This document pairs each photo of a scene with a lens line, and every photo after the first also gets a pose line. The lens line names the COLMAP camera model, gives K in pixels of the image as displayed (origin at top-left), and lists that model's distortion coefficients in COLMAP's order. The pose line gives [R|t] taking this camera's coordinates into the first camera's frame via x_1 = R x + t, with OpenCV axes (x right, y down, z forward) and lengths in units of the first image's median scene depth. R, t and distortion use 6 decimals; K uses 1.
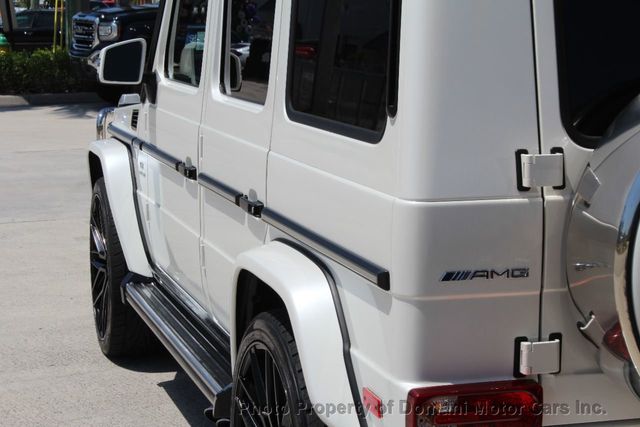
lens RADIAL K [[1407.0, 0, 339.6], [0, 1407.0, 182.9], [0, 0, 1]] dist [0.046386, 0.325867]
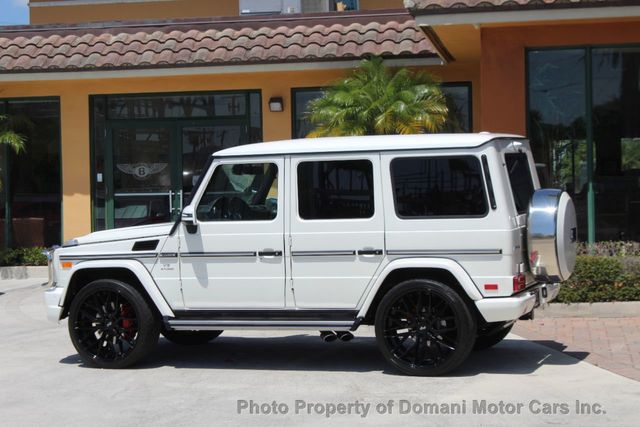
lens RADIAL K [[1407.0, 0, 339.6], [0, 1407.0, 182.9], [0, 0, 1]] dist [0.046386, 0.325867]
pose [[0.605707, -0.040498, 0.794657, -1.778607], [0.136997, 0.989098, -0.054015, 0.016997], [-0.783806, 0.141583, 0.604651, -0.549167]]
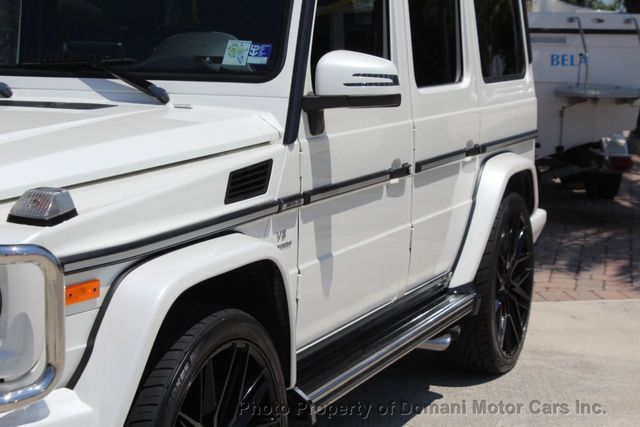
lens RADIAL K [[1407.0, 0, 339.6], [0, 1407.0, 182.9], [0, 0, 1]] dist [0.046386, 0.325867]
pose [[-0.769847, -0.085591, 0.632463, -0.641405], [0.063554, 0.975760, 0.209410, -0.193563], [-0.635056, 0.201409, -0.745747, 1.591351]]
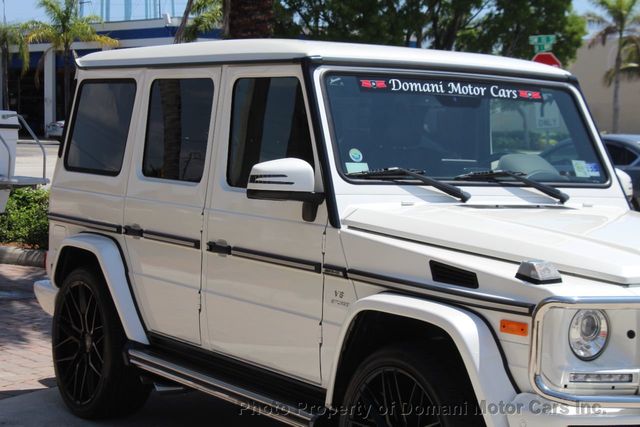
lens RADIAL K [[1407.0, 0, 339.6], [0, 1407.0, 182.9], [0, 0, 1]] dist [0.046386, 0.325867]
pose [[-0.964366, -0.037463, -0.261905, 0.408912], [-0.079506, 0.985204, 0.151827, -0.255957], [0.252342, 0.167239, -0.953076, 2.108288]]
